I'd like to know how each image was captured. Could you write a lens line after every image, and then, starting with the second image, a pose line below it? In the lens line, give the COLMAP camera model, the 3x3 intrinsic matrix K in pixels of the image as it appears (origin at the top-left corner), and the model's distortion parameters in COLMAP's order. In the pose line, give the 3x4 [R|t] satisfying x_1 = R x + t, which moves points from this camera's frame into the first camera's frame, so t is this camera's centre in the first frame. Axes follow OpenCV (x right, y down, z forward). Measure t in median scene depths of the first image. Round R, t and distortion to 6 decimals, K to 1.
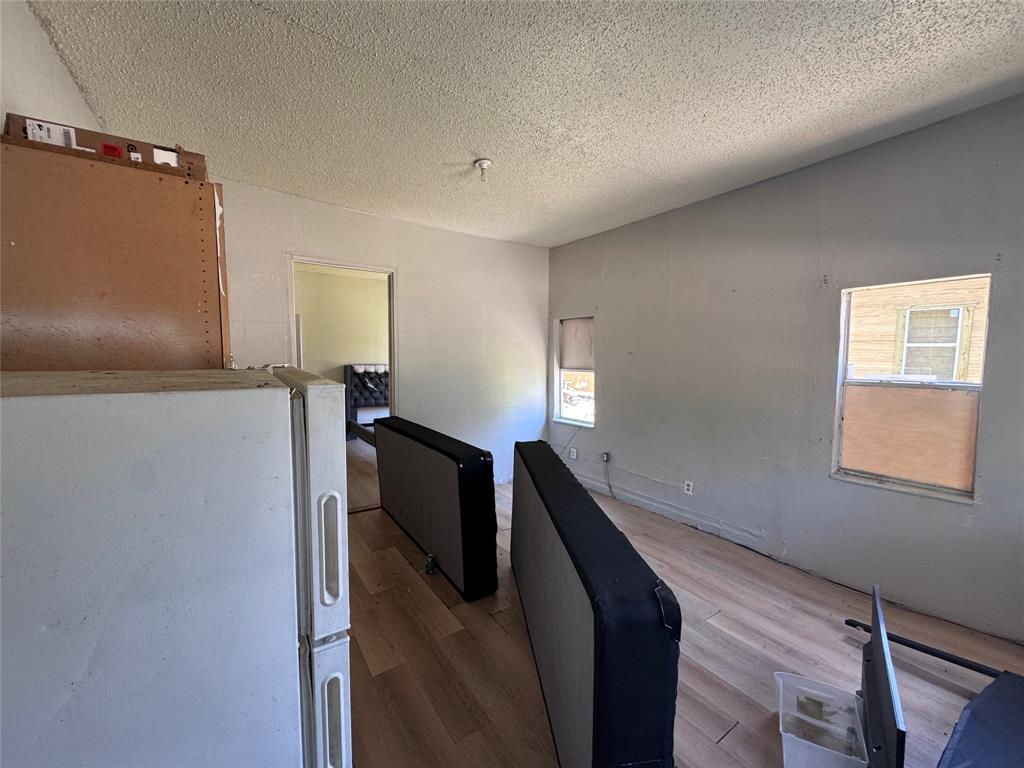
lens RADIAL K [[412.5, 0, 511.8], [0, 412.5, 382.1], [0, 0, 1]] dist [-0.001243, 0.000045]
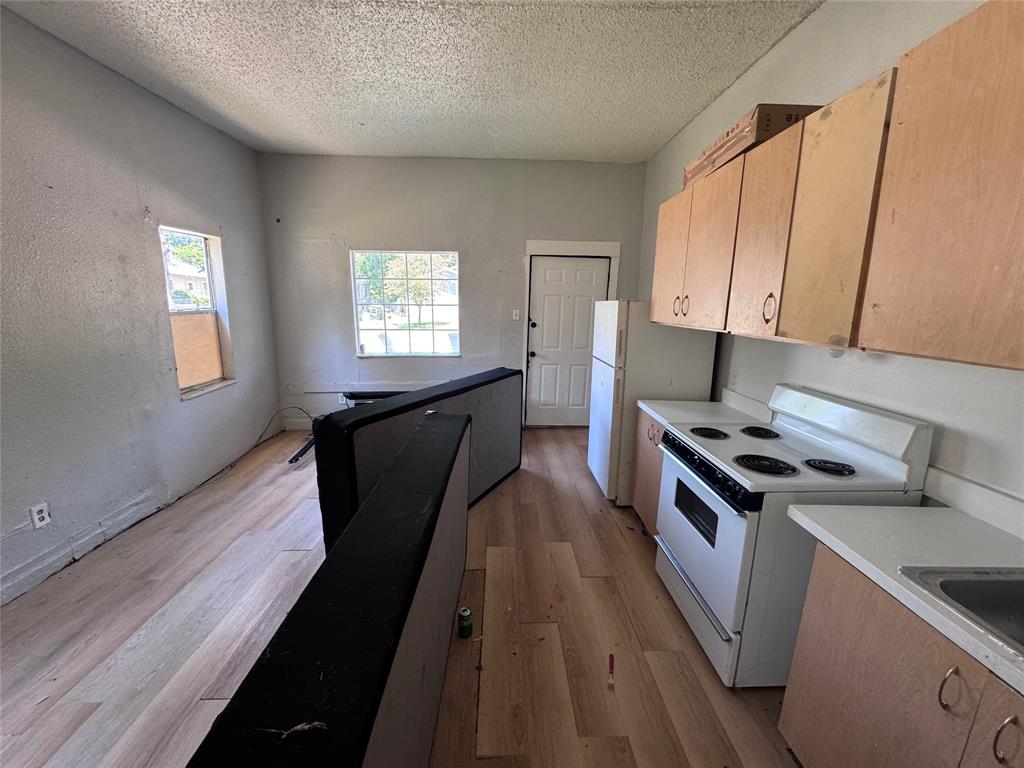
lens RADIAL K [[412.5, 0, 510.6], [0, 412.5, 387.0], [0, 0, 1]] dist [-0.001243, 0.000045]
pose [[-0.846561, -0.123064, 0.517871, -0.631179], [0.020472, 0.964660, 0.262702, -0.090844], [-0.531899, 0.232995, -0.814124, 1.629740]]
